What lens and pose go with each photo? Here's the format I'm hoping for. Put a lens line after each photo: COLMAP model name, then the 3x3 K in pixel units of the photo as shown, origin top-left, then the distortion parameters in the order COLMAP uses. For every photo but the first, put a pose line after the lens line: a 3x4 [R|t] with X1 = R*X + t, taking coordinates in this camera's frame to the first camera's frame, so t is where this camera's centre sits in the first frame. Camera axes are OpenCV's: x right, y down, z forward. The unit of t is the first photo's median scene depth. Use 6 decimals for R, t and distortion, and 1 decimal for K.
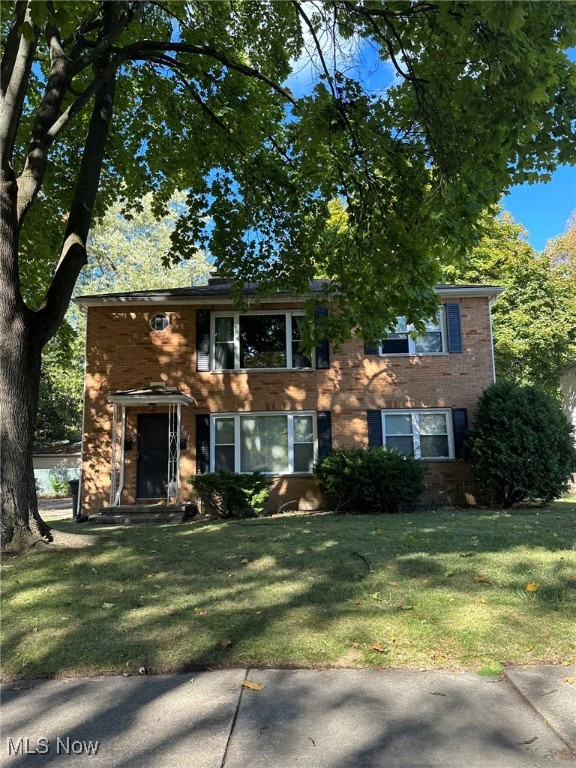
lens RADIAL K [[590.3, 0, 288.0], [0, 590.3, 384.0], [0, 0, 1]] dist [0.007506, 0.002007]
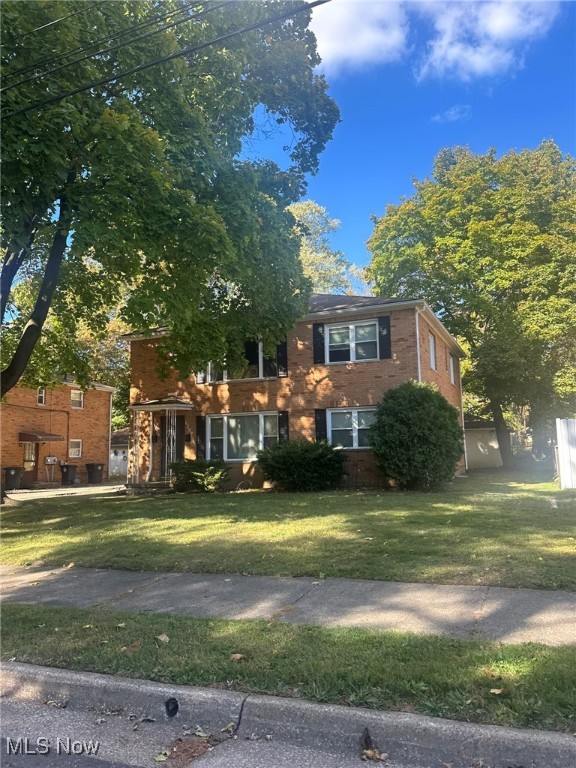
lens RADIAL K [[591.2, 0, 288.0], [0, 591.2, 384.0], [0, 0, 1]] dist [0.006673, 0.000690]
pose [[0.922372, -0.040685, -0.384153, 0.562667], [0.056738, 0.997922, 0.030543, -0.050458], [0.382112, -0.049969, 0.922764, -0.164183]]
